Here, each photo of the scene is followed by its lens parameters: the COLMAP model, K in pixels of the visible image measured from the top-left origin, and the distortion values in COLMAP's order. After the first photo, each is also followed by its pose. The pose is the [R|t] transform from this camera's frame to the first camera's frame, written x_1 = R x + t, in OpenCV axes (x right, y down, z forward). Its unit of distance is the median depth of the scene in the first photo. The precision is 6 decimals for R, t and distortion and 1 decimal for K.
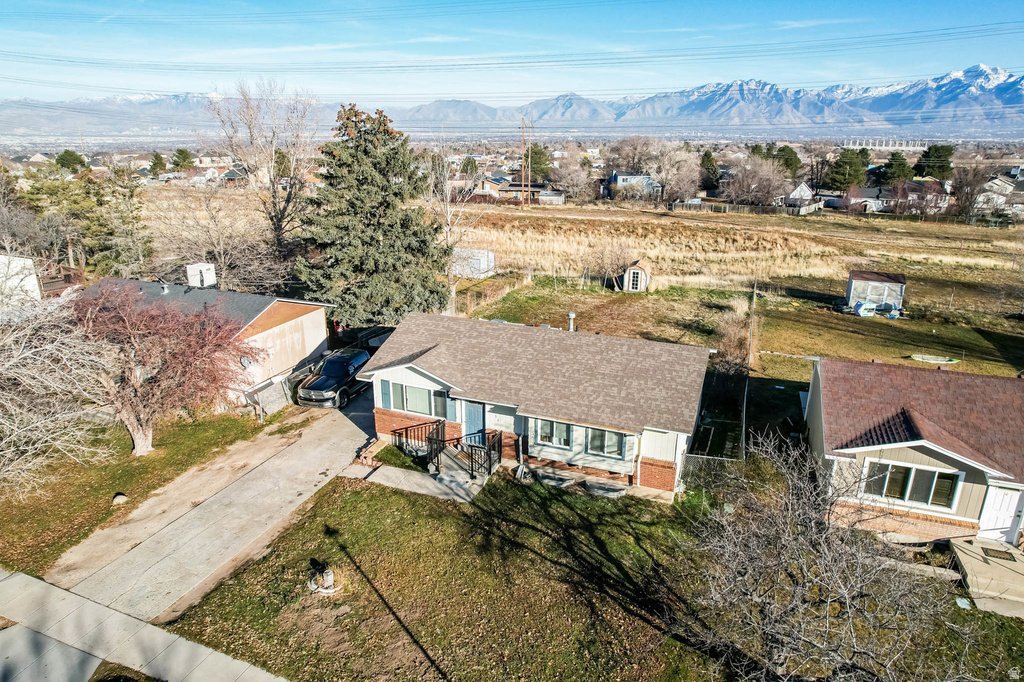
lens RADIAL K [[652.4, 0, 507.8], [0, 652.4, 339.3], [0, 0, 1]] dist [-0.077425, 0.059164]
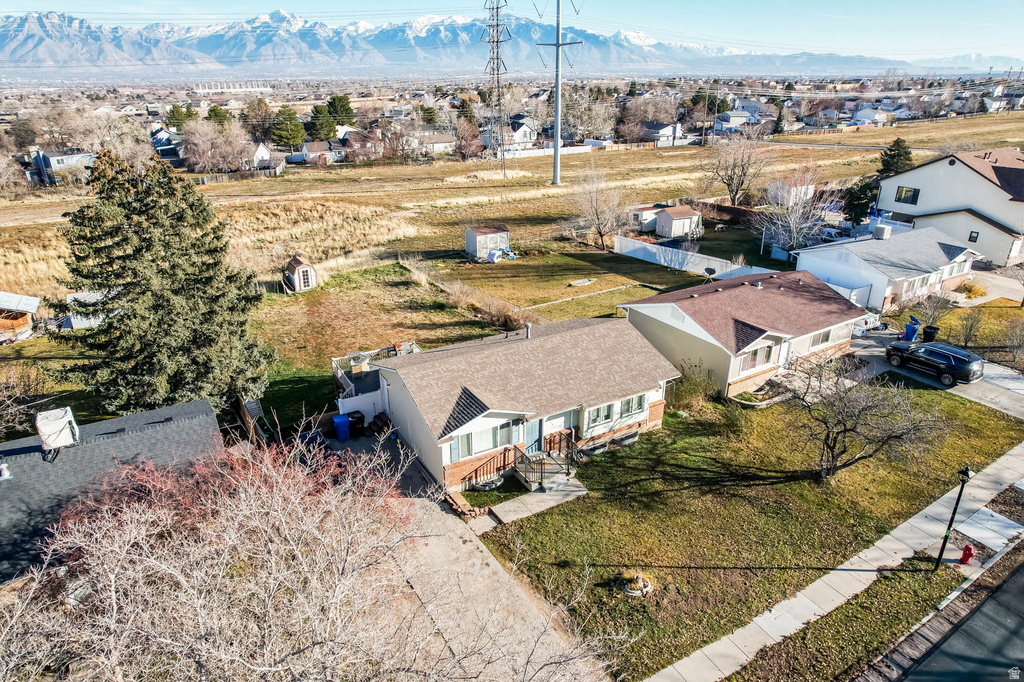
lens RADIAL K [[652.4, 0, 507.8], [0, 652.4, 339.3], [0, 0, 1]] dist [-0.077425, 0.059164]
pose [[0.620153, -0.307117, 0.721865, -0.845804], [0.249130, 0.949649, 0.190001, -0.262871], [-0.743871, 0.062008, 0.665440, 0.235891]]
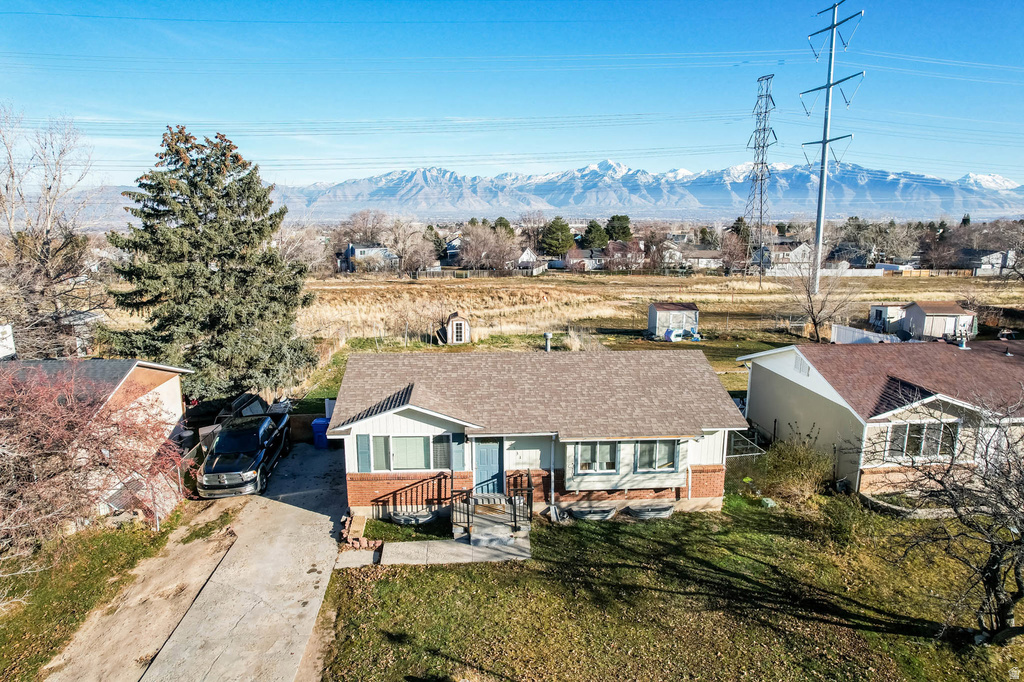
lens RADIAL K [[652.4, 0, 507.8], [0, 652.4, 339.3], [0, 0, 1]] dist [-0.077425, 0.059164]
pose [[0.901089, -0.086346, 0.424951, -0.354530], [0.137774, 0.986205, -0.091754, 0.045964], [-0.411166, 0.141225, 0.900554, 0.217123]]
